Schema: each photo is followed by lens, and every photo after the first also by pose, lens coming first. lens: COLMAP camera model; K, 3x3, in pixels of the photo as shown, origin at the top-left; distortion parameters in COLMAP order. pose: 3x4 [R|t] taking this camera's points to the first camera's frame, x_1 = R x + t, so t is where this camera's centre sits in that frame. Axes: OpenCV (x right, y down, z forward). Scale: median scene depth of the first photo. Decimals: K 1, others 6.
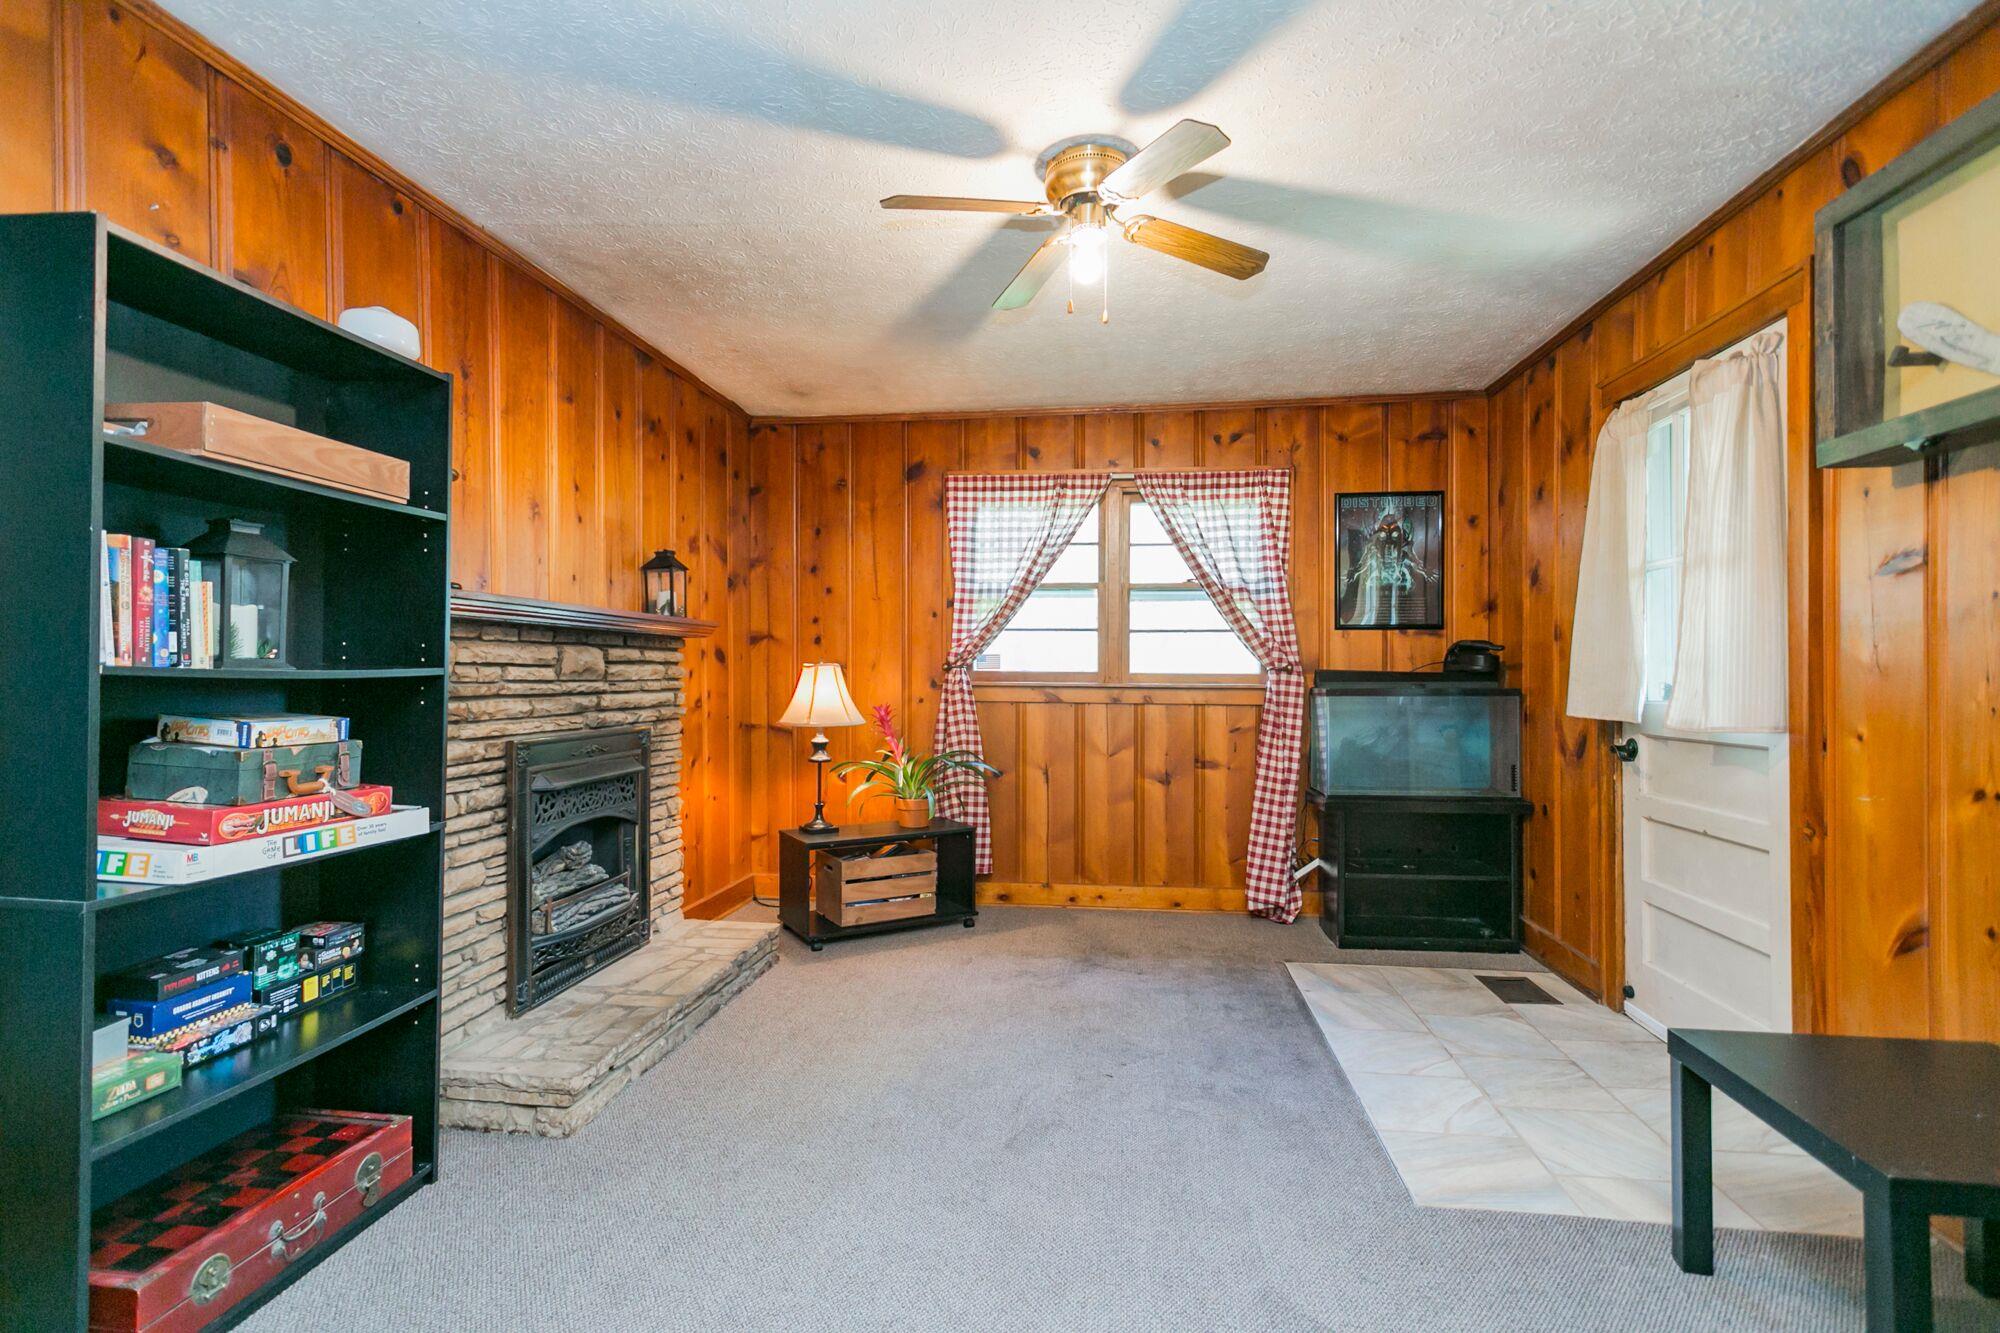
lens RADIAL K [[864.6, 0, 1006.9], [0, 864.6, 667.2], [0, 0, 1]] dist [0.003407, -0.000264]
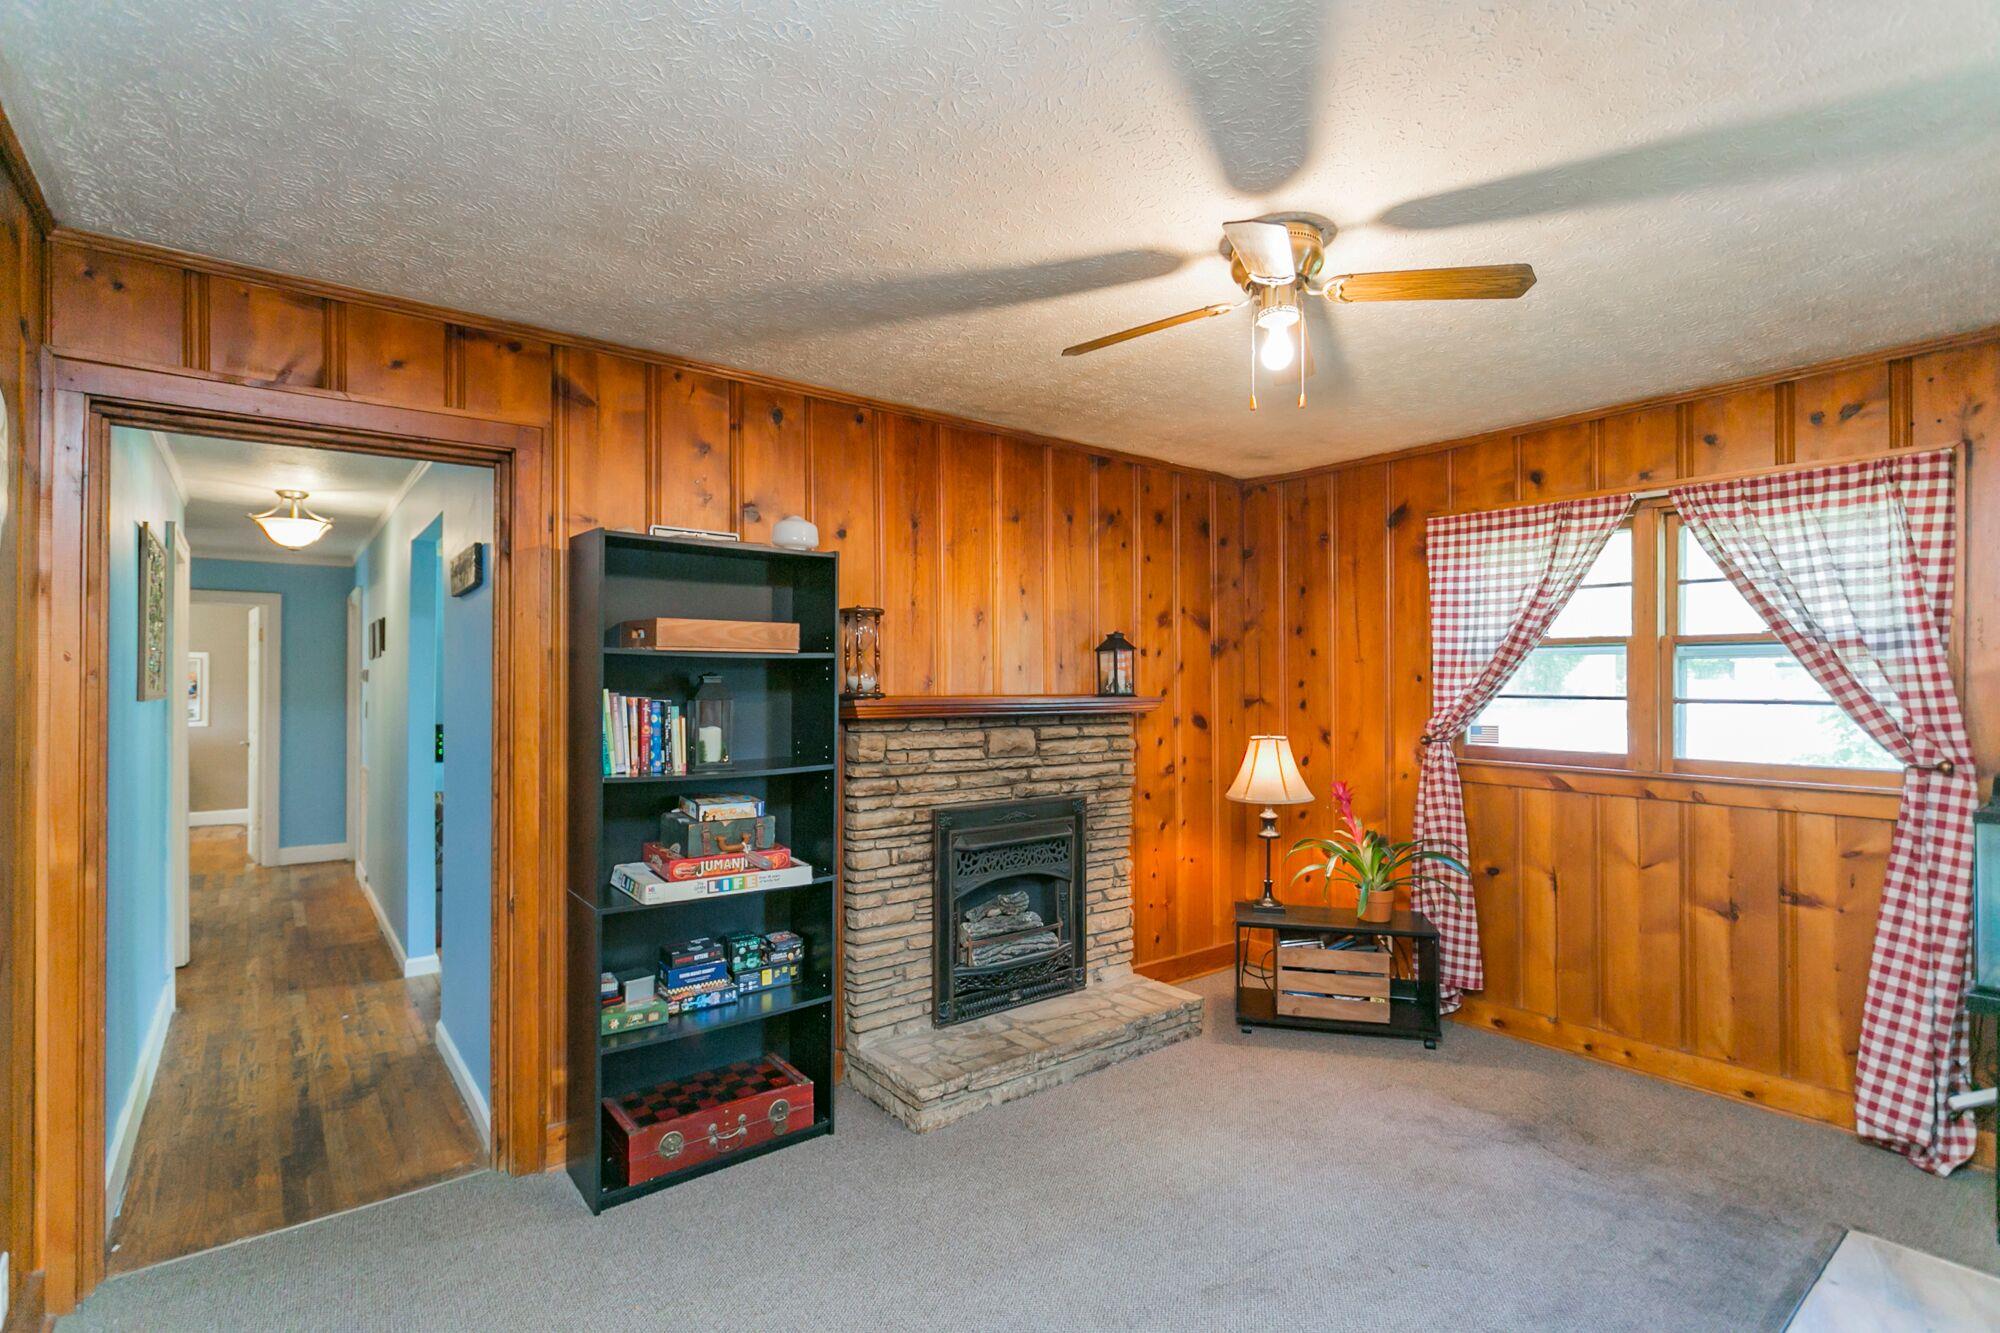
lens RADIAL K [[933.1, 0, 1059.4], [0, 933.1, 675.6], [0, 0, 1]] dist [0.002086, -0.000380]
pose [[0.741384, -0.008900, -0.671022, 0.364223], [0.003968, 0.999953, -0.008878, -0.073885], [0.671069, 0.003919, 0.741384, 0.078437]]
